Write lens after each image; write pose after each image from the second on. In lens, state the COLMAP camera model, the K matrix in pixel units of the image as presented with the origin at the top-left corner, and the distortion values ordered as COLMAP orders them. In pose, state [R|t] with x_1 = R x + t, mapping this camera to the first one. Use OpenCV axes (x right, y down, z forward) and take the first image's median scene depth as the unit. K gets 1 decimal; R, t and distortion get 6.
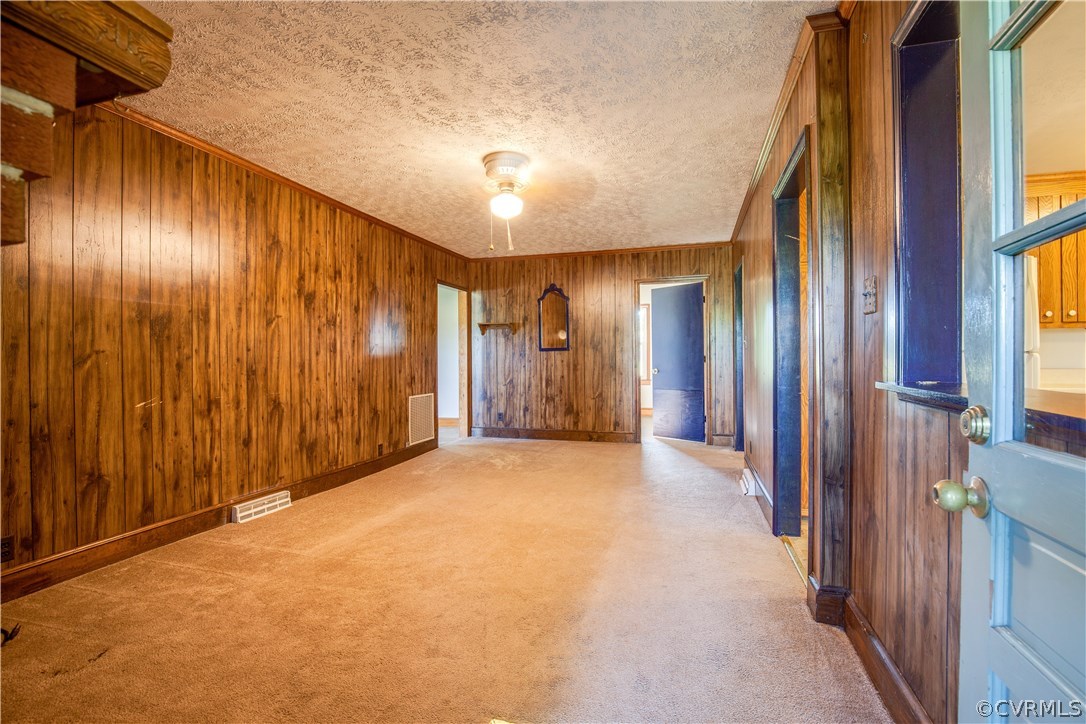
lens RADIAL K [[496.6, 0, 544.5], [0, 496.6, 357.9], [0, 0, 1]] dist [-0.034189, 0.006521]
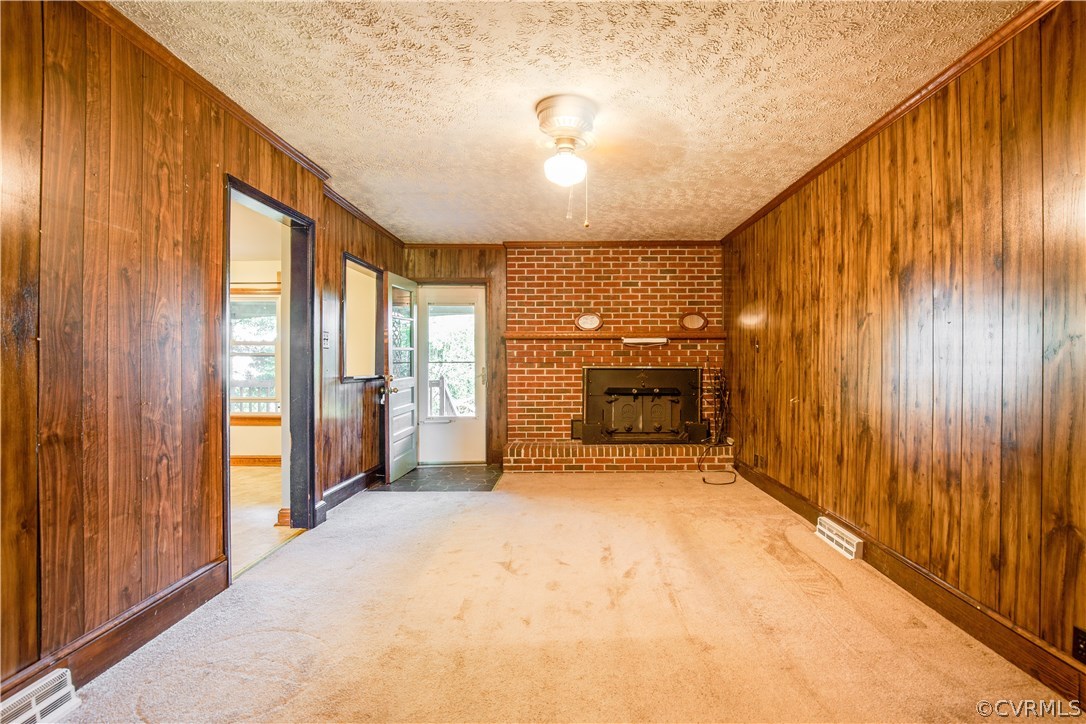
lens RADIAL K [[510.5, 0, 579.1], [0, 510.5, 357.5], [0, 0, 1]] dist [-0.036124, 0.007665]
pose [[-0.953141, 0.002272, -0.302518, 0.124483], [0.003678, 0.999985, -0.004078, -0.014489], [0.302504, -0.004999, -0.953135, 1.545876]]
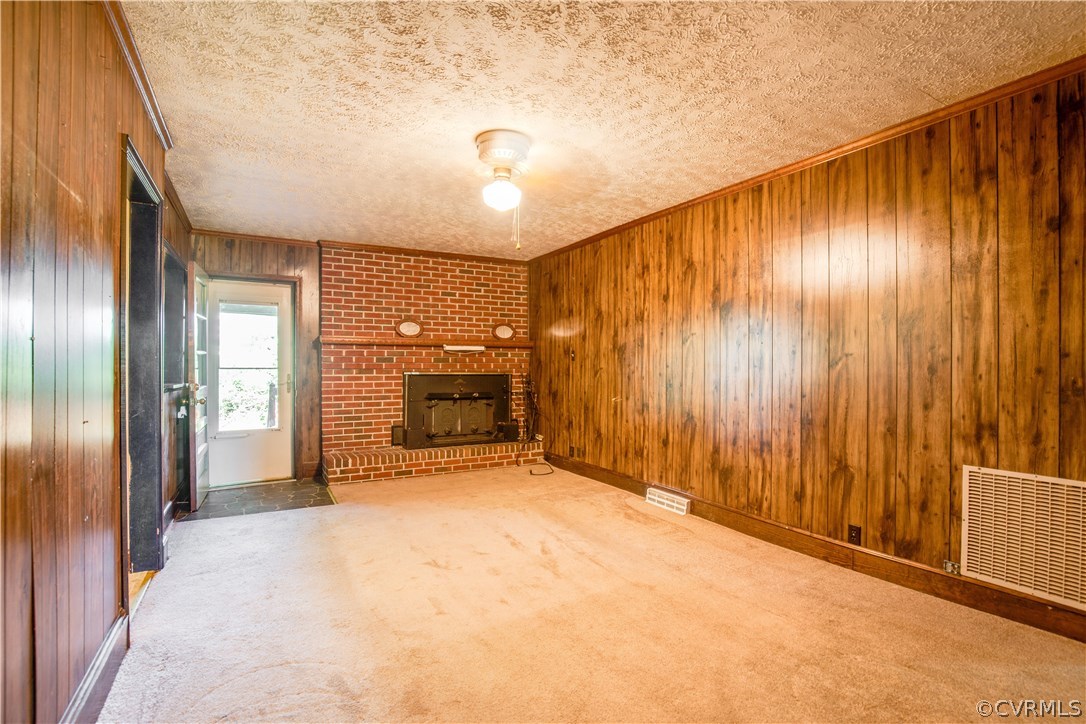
lens RADIAL K [[505.4, 0, 538.0], [0, 505.4, 361.3], [0, 0, 1]] dist [-0.033804, 0.006696]
pose [[-0.700834, -0.005601, -0.713303, 0.440445], [-0.000525, 0.999973, -0.007337, -0.016929], [0.713324, -0.004768, -0.700818, 1.453687]]
